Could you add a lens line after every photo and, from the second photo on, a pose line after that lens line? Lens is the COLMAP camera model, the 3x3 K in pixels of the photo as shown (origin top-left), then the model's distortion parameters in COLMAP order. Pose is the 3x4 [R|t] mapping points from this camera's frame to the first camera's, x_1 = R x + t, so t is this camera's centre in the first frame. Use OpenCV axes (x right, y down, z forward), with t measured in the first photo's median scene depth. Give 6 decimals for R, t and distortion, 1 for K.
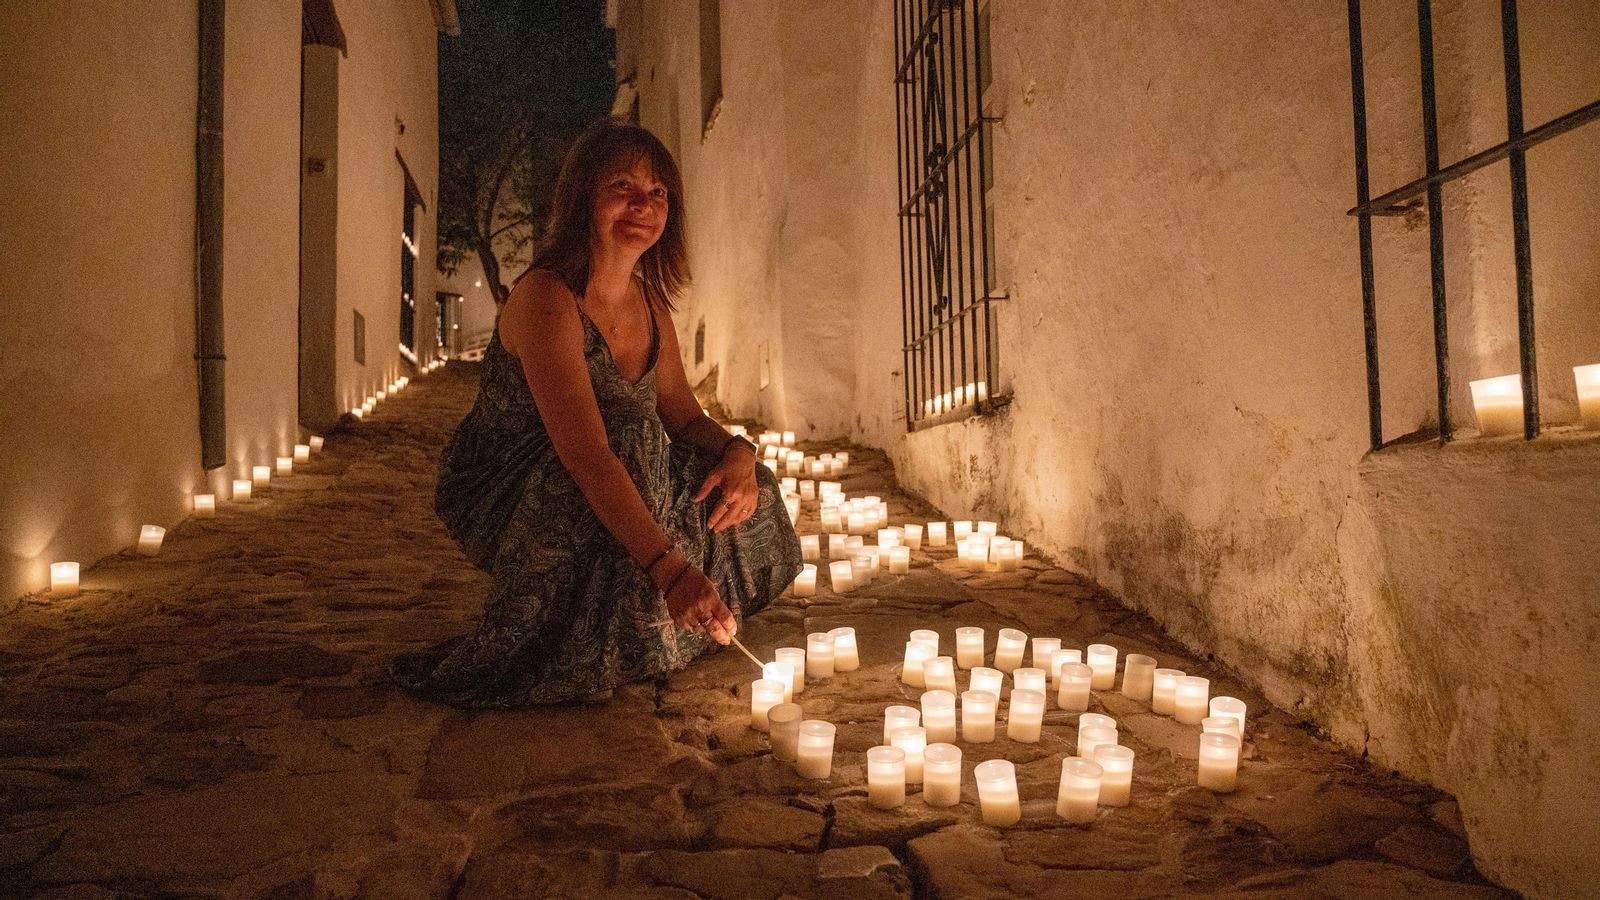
lens RADIAL K [[1924.4, 0, 772.4], [0, 1924.4, 449.4], [0, 0, 1]] dist [-0.005962, -0.035453]
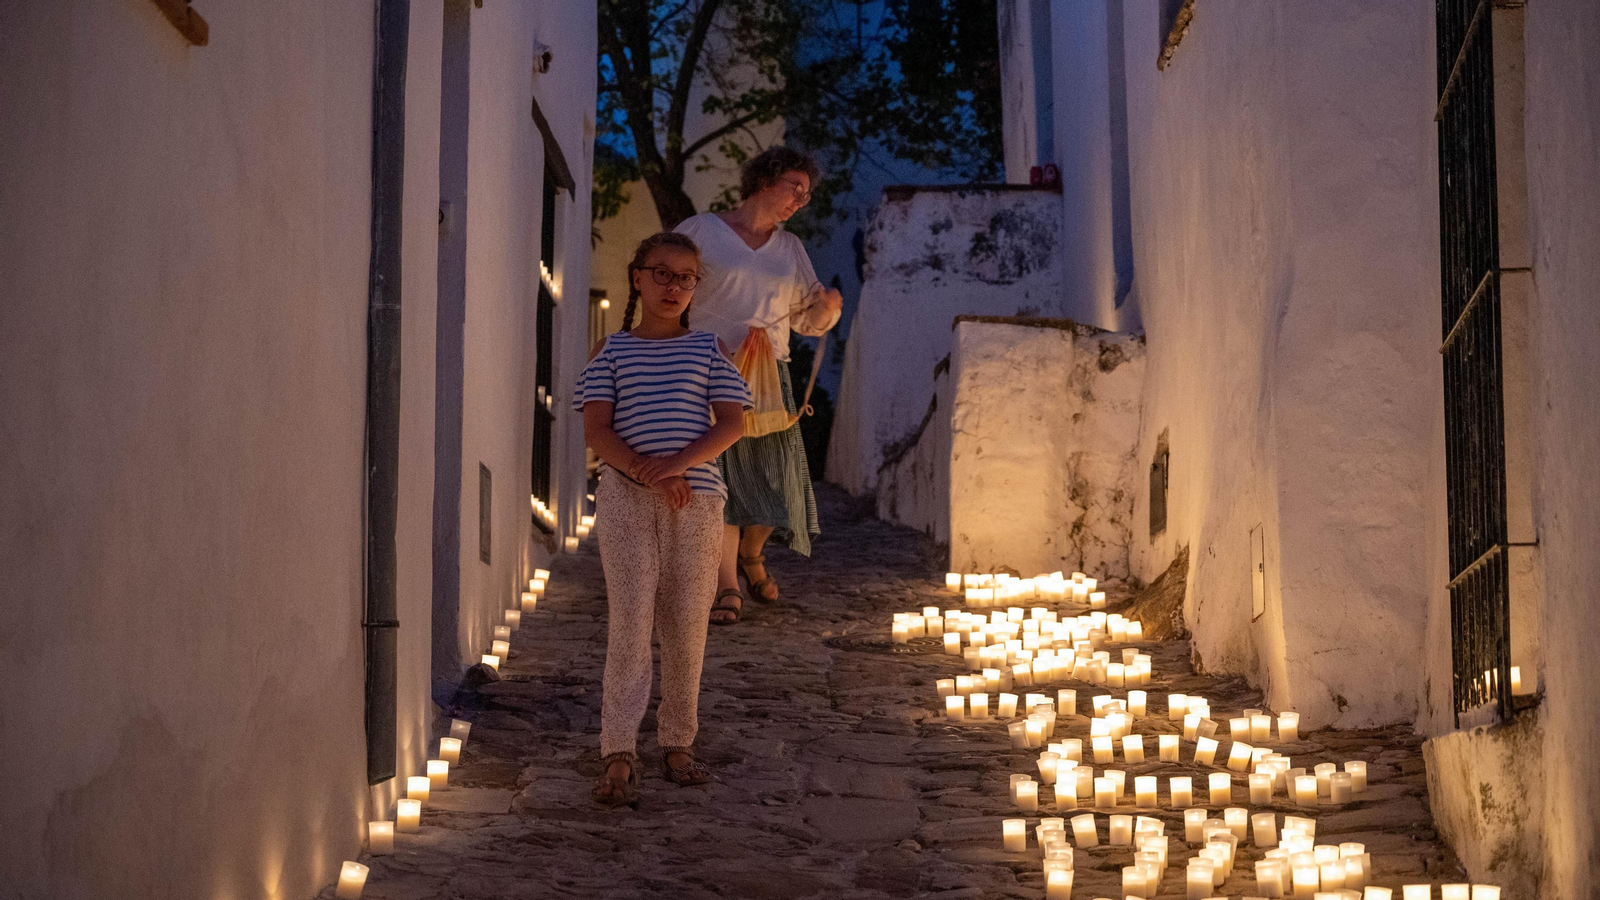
lens RADIAL K [[1924.4, 0, 772.4], [0, 1924.4, 449.4], [0, 0, 1]] dist [-0.005962, -0.035453]
pose [[0.986833, -0.010273, -0.161417, -0.048516], [-0.018337, 0.984441, -0.174756, 0.015675], [0.160701, 0.175415, 0.971290, 0.475430]]
